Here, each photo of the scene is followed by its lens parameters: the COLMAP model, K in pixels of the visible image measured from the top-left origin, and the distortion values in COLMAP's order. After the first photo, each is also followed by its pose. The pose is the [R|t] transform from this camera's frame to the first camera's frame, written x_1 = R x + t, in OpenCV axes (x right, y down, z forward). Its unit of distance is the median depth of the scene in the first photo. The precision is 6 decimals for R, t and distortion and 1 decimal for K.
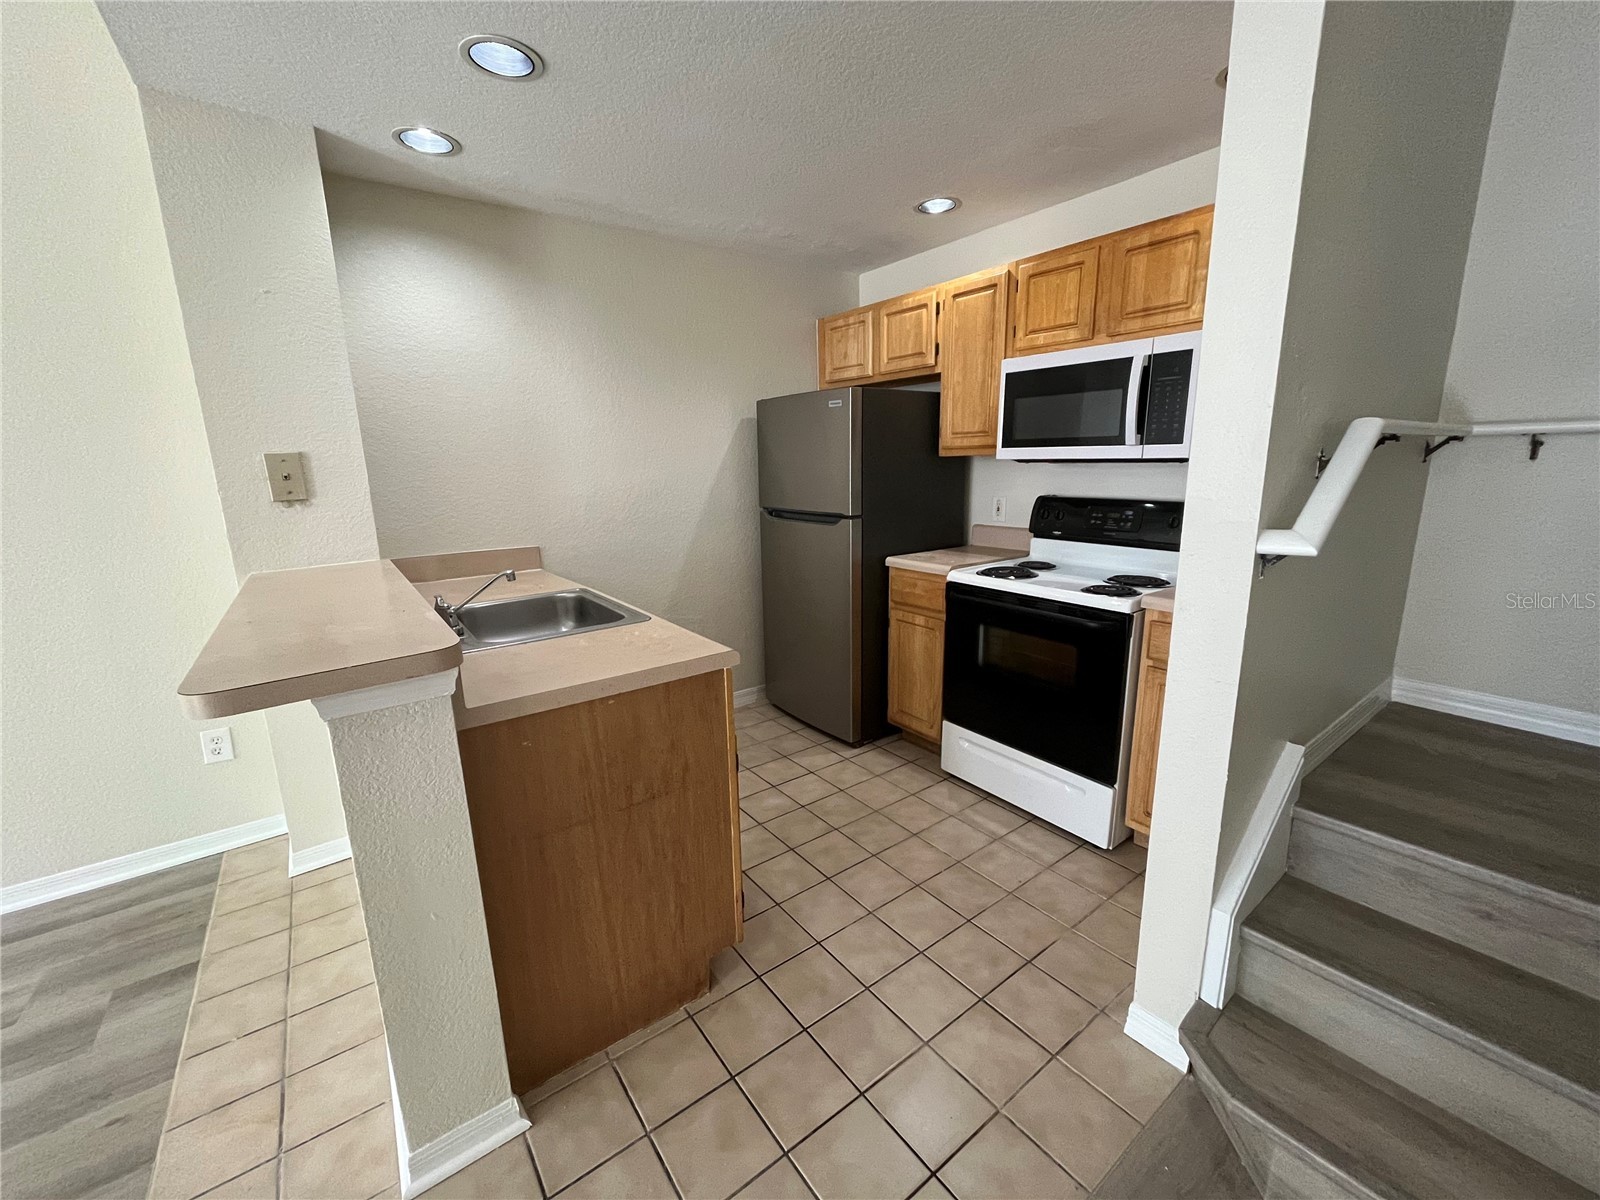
lens RADIAL K [[642.2, 0, 794.8], [0, 642.2, 599.6], [0, 0, 1]] dist [-0.004447, -0.000523]
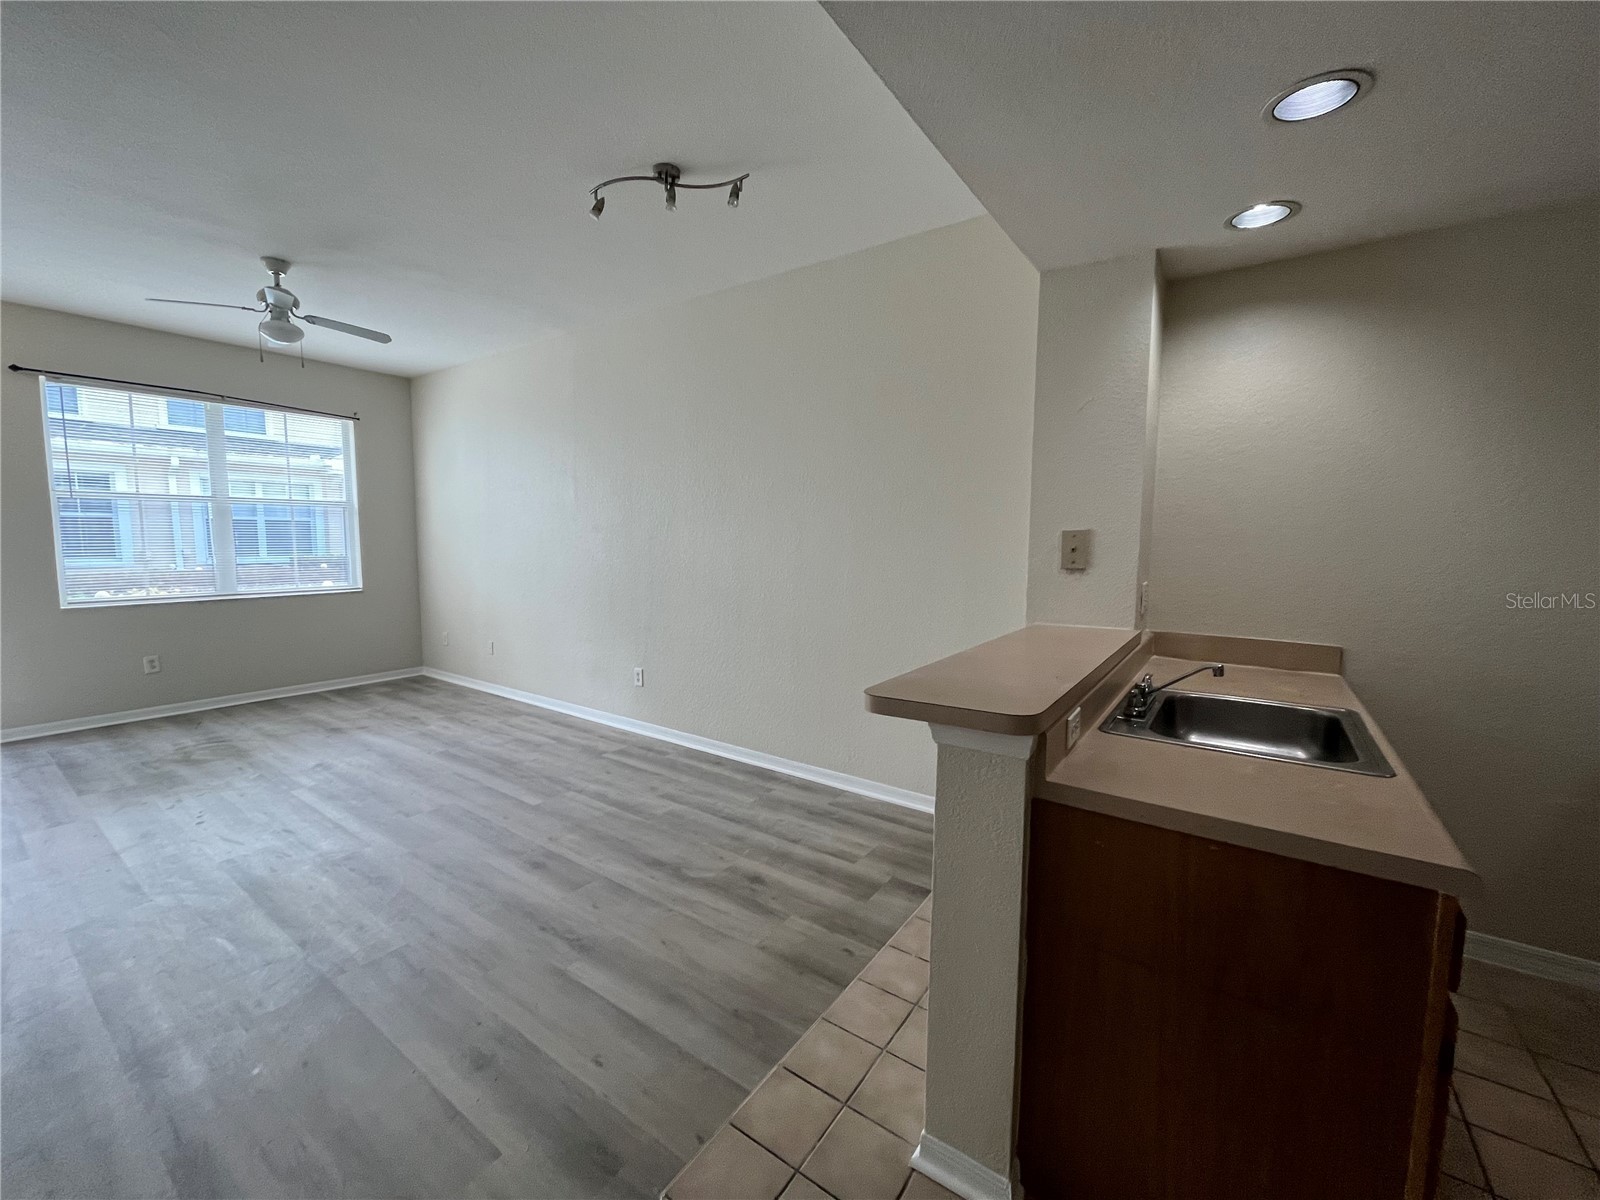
lens RADIAL K [[642.2, 0, 794.8], [0, 642.2, 599.6], [0, 0, 1]] dist [-0.004447, -0.000523]
pose [[0.313611, 0.118102, -0.942178, 0.218171], [-0.213839, 0.975531, 0.051104, -0.058314], [0.925160, 0.185448, 0.331192, 0.159234]]
